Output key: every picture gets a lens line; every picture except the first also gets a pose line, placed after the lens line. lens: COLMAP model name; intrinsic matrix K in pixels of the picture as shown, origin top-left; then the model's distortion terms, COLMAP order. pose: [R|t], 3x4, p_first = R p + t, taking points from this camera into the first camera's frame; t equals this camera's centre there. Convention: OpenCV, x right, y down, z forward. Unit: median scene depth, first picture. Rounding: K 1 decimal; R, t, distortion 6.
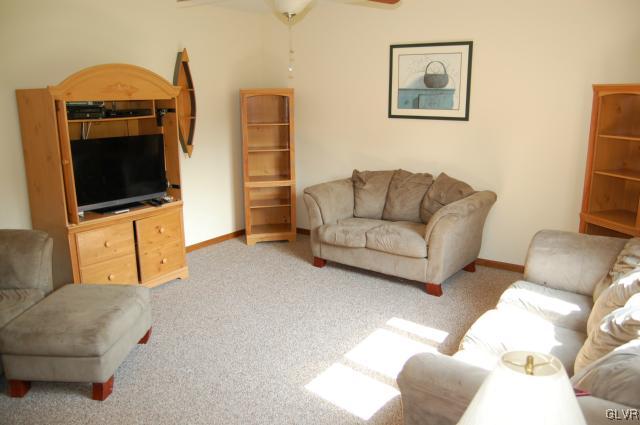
lens RADIAL K [[498.2, 0, 323.7], [0, 498.2, 208.4], [0, 0, 1]] dist [-0.064401, 0.001786]
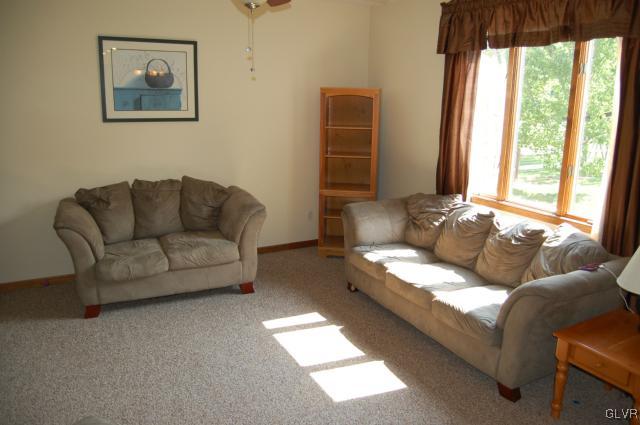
lens RADIAL K [[498.2, 0, 323.7], [0, 498.2, 208.4], [0, 0, 1]] dist [-0.064401, 0.001786]
pose [[0.474107, -0.190142, 0.859691, -0.478343], [0.178967, 0.976831, 0.117353, -0.075950], [-0.862086, 0.098218, 0.497152, 0.298561]]
